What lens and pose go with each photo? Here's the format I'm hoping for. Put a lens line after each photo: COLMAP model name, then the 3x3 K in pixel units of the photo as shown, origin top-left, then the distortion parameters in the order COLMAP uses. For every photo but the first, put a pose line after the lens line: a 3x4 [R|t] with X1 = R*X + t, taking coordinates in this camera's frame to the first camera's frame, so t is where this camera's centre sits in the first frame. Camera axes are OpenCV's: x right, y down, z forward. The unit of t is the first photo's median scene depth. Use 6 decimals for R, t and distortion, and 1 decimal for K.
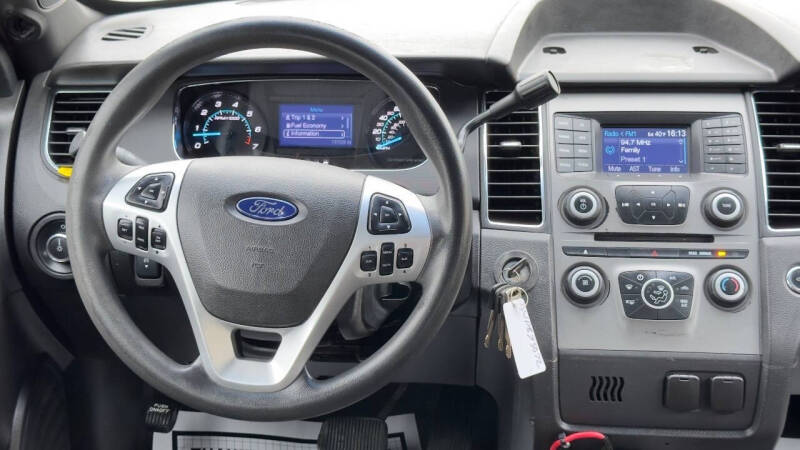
lens RADIAL K [[1109.4, 0, 400.0], [0, 1109.4, 225.0], [0, 0, 1]] dist [0.142615, -0.014376]
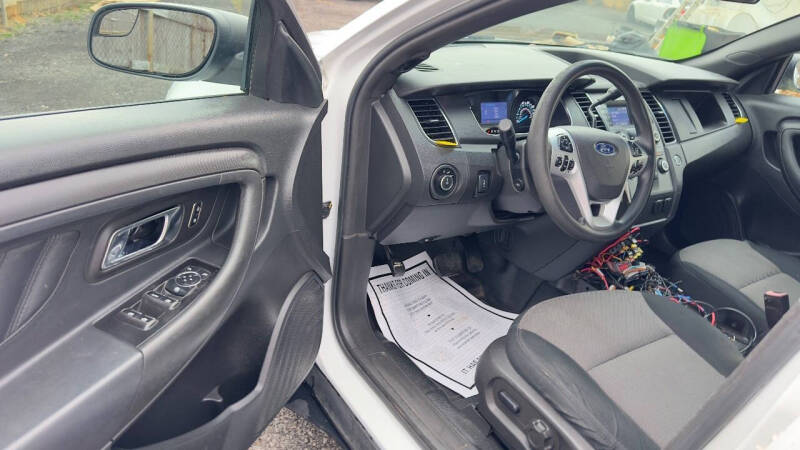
lens RADIAL K [[563.3, 0, 400.0], [0, 563.3, 225.0], [0, 0, 1]] dist [0.069773, -0.092984]
pose [[0.787654, -0.157932, 0.595532, -1.019192], [0.089675, 0.985682, 0.142793, -0.055540], [-0.609556, -0.059067, 0.790539, 0.286989]]
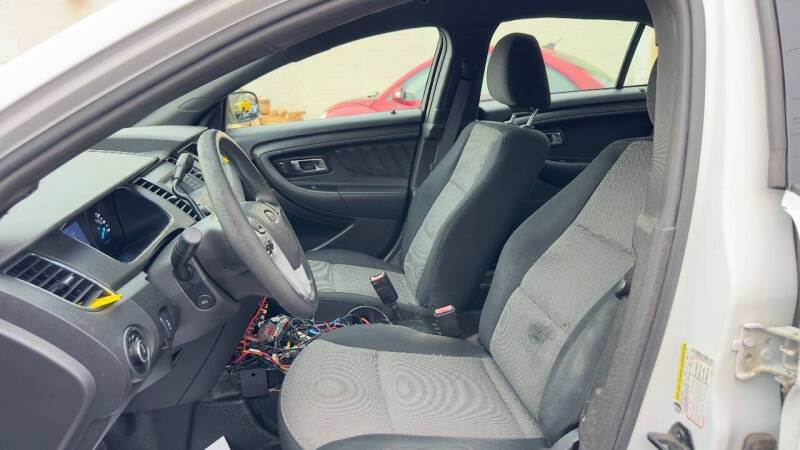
lens RADIAL K [[563.3, 0, 400.0], [0, 563.3, 225.0], [0, 0, 1]] dist [0.069773, -0.092984]
pose [[-0.214513, -0.250414, 0.944075, -0.988925], [0.386507, 0.865912, 0.317504, -0.198397], [-0.896993, 0.433000, -0.088963, 0.766673]]
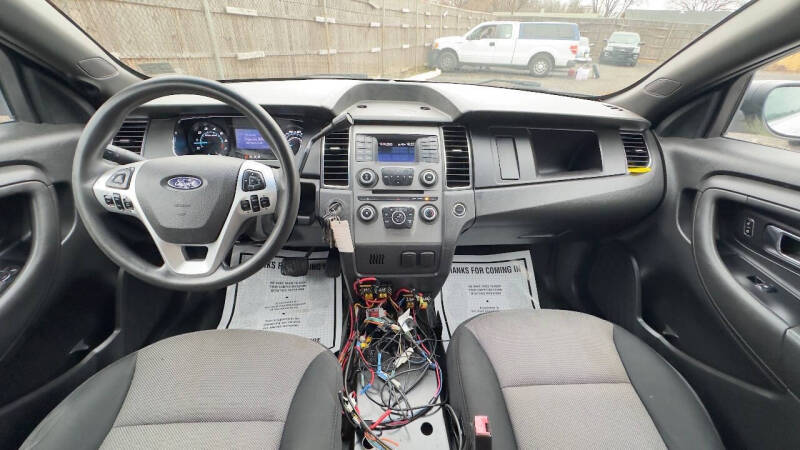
lens RADIAL K [[321.3, 0, 400.0], [0, 321.3, 225.0], [0, 0, 1]] dist [-0.003620, -0.000201]
pose [[0.991147, -0.024044, 0.130575, 0.144371], [0.002872, 0.987118, 0.159967, -0.025728], [-0.132739, -0.158176, 0.978448, 0.357486]]
